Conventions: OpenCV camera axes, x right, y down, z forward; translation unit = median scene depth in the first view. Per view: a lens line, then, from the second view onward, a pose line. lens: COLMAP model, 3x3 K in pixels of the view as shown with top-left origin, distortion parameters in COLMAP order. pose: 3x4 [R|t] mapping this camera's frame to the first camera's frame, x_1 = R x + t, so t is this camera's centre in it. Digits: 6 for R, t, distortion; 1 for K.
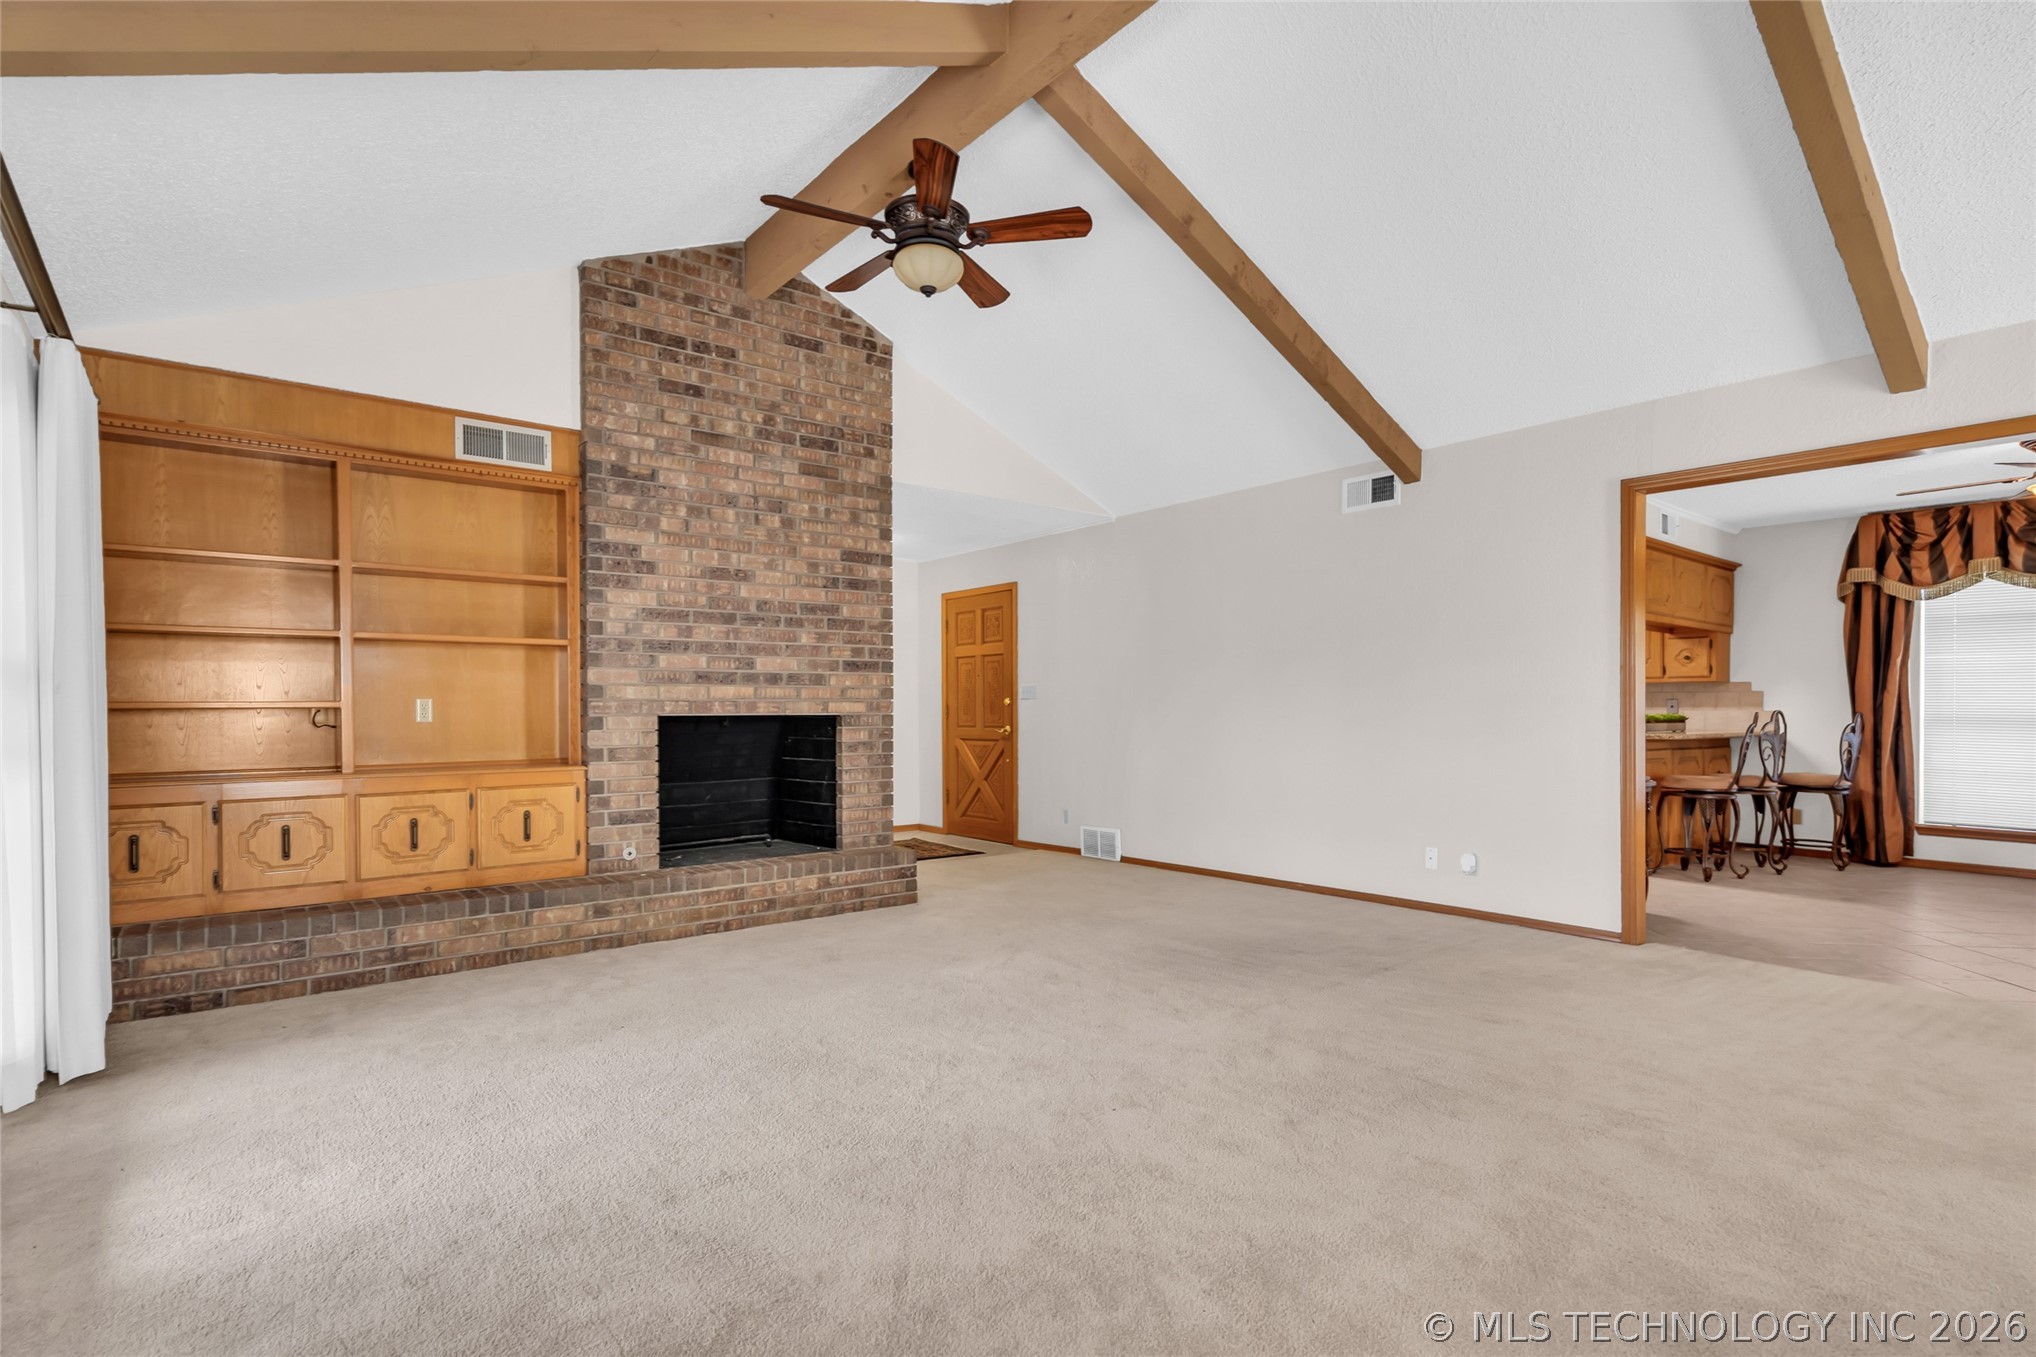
lens RADIAL K [[995.9, 0, 1015.7], [0, 995.9, 715.0], [0, 0, 1]] dist [0.001007, 0.000747]
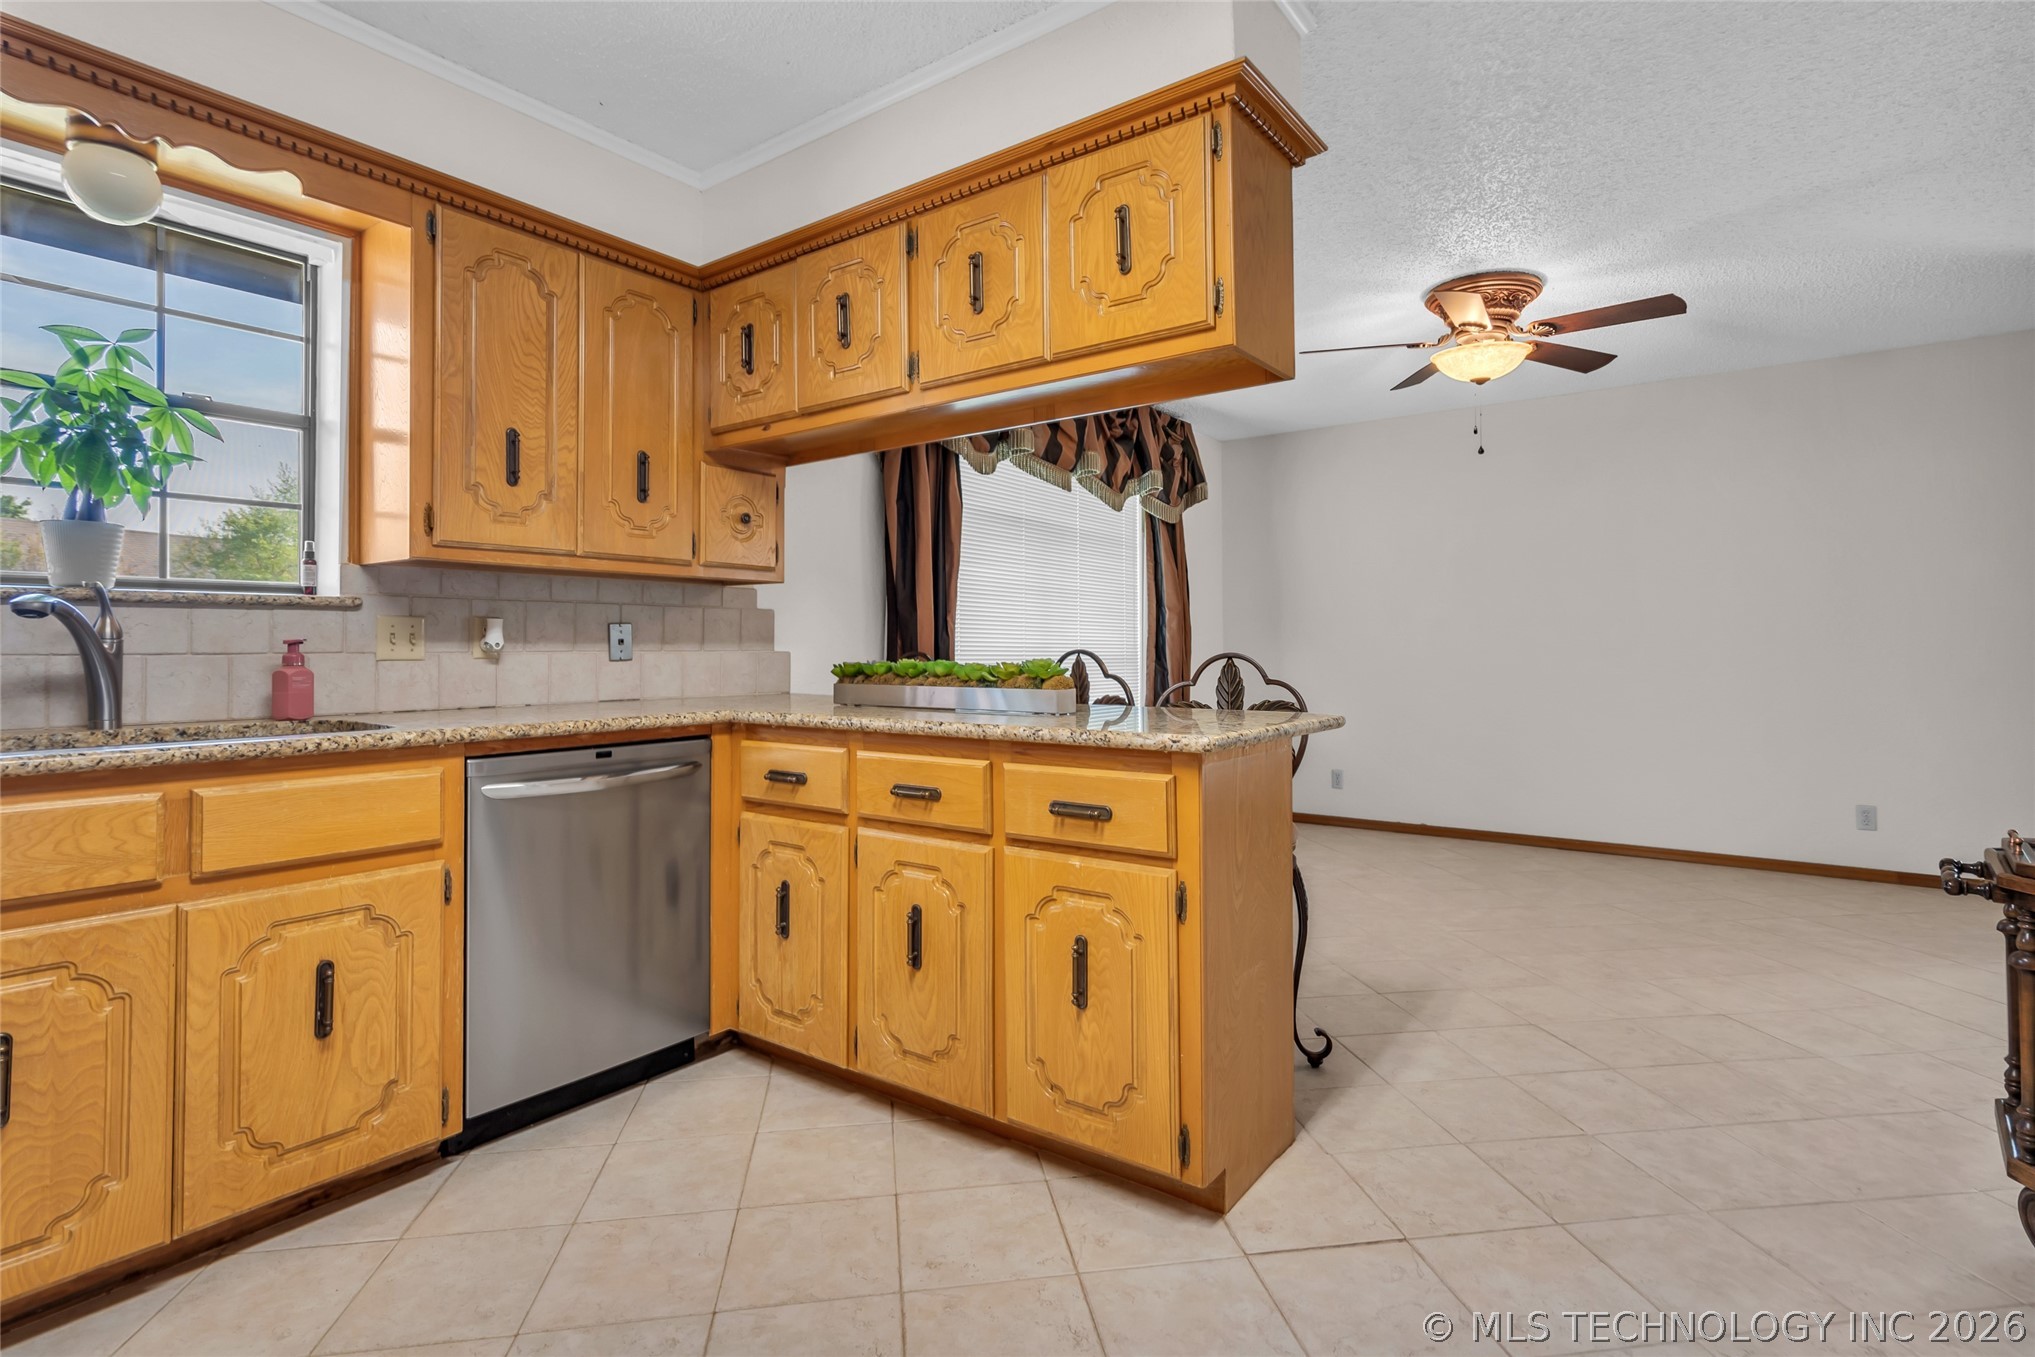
lens RADIAL K [[981.1, 0, 1013.7], [0, 981.1, 631.4], [0, 0, 1]] dist [0.000552, 0.000126]
pose [[-0.245479, 0.015052, 0.969285, 0.364838], [0.009505, 0.999869, -0.013119, -0.008541], [-0.969355, 0.005993, -0.245590, 1.352239]]
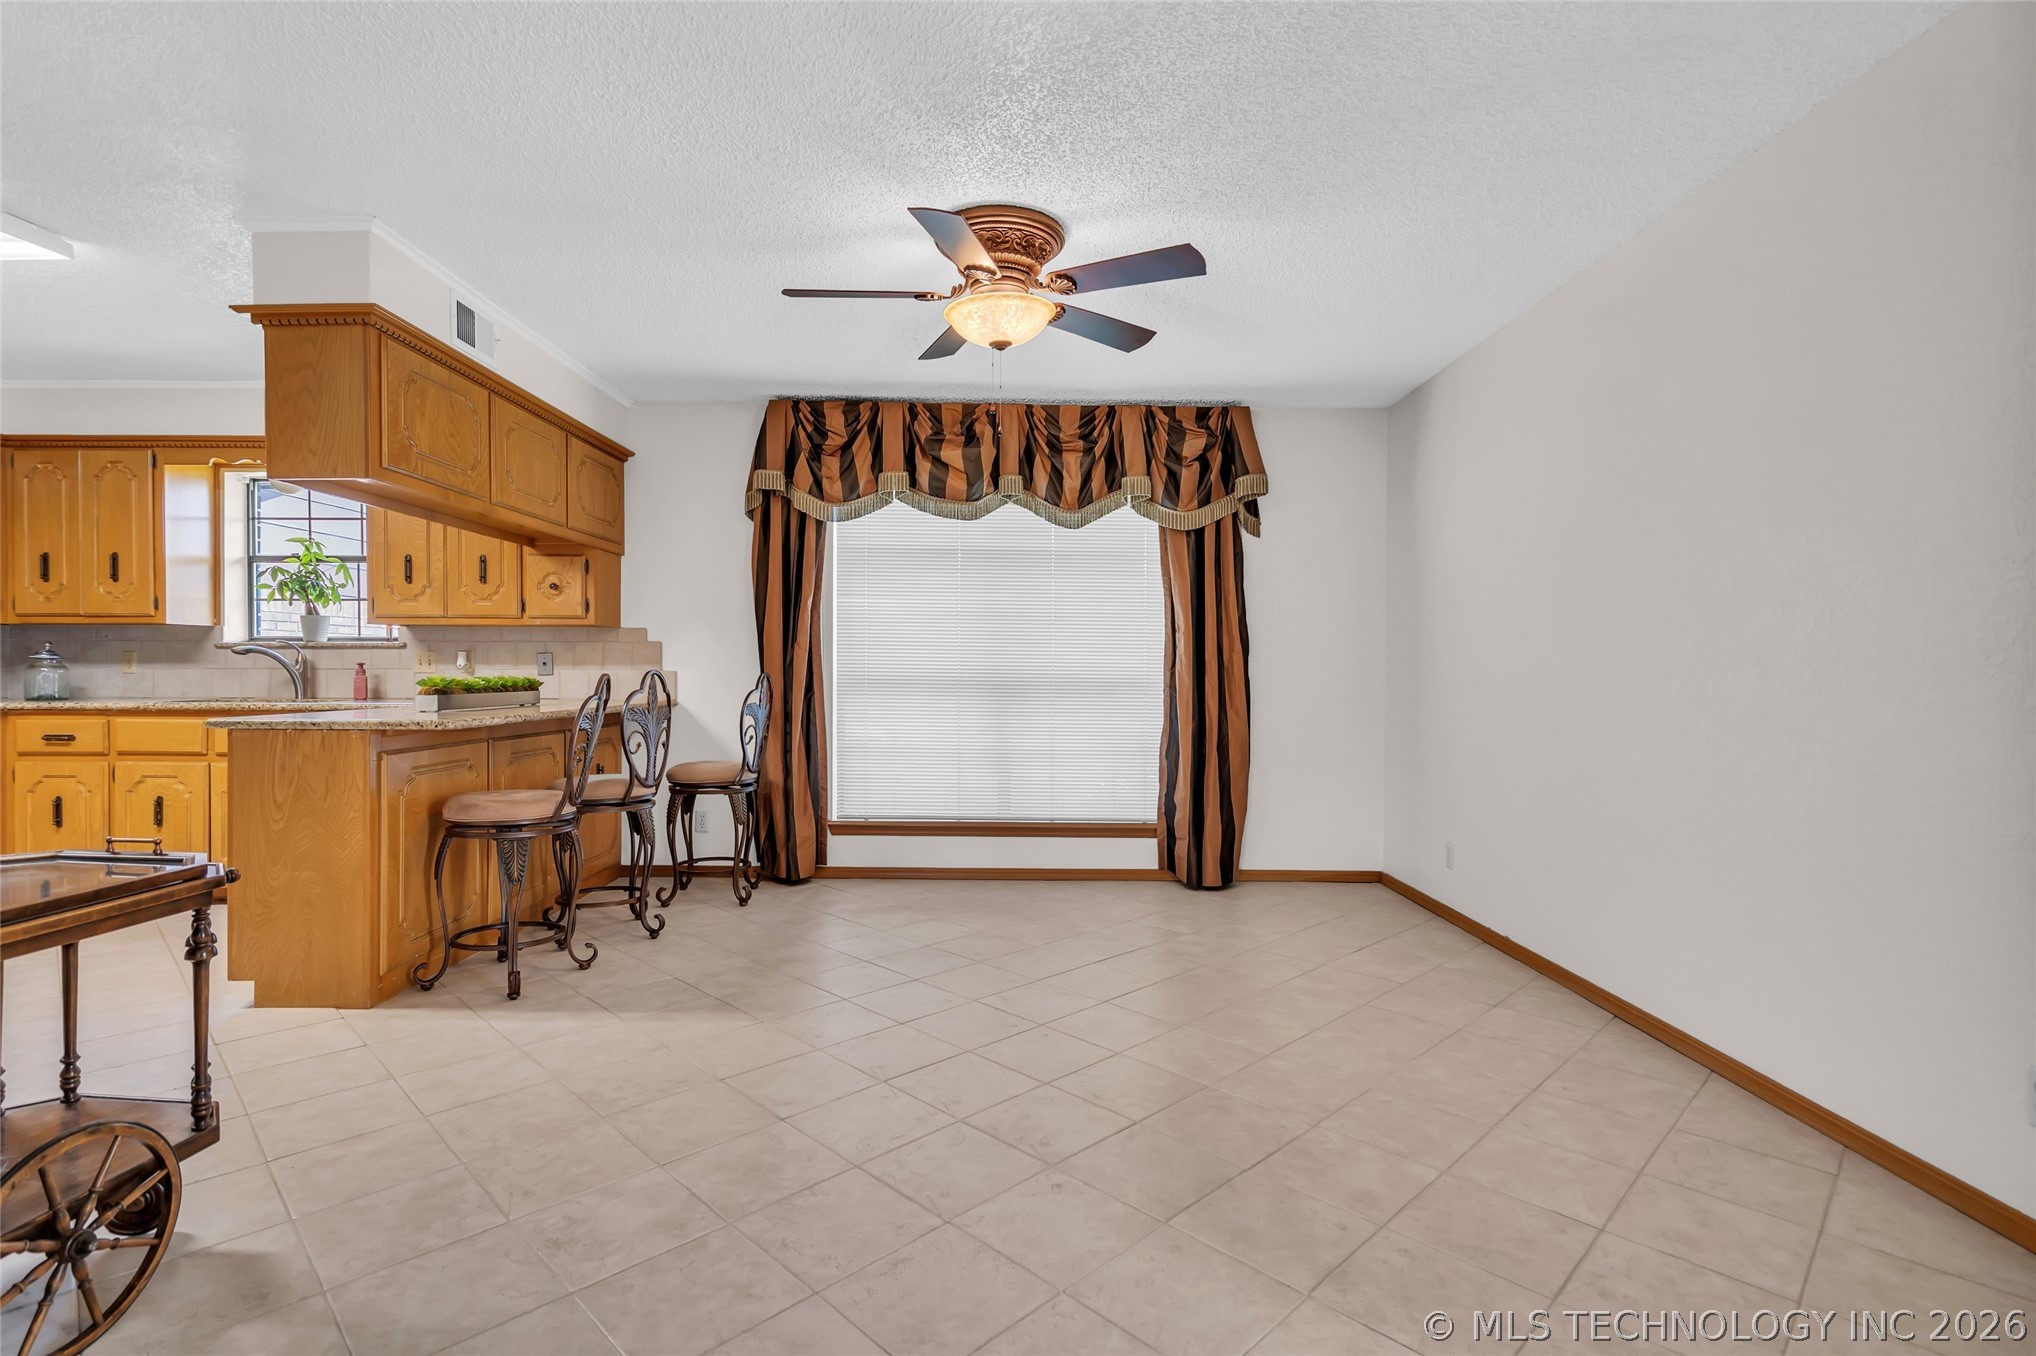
lens RADIAL K [[965.0, 0, 1018.0], [0, 965.0, 678.0], [0, 0, 1]] dist [-0.000886, -0.000697]
pose [[0.622172, -0.006791, 0.782851, 0.514874], [0.002852, 0.999975, 0.006408, -0.003413], [-0.782876, -0.001754, 0.622176, 0.531065]]
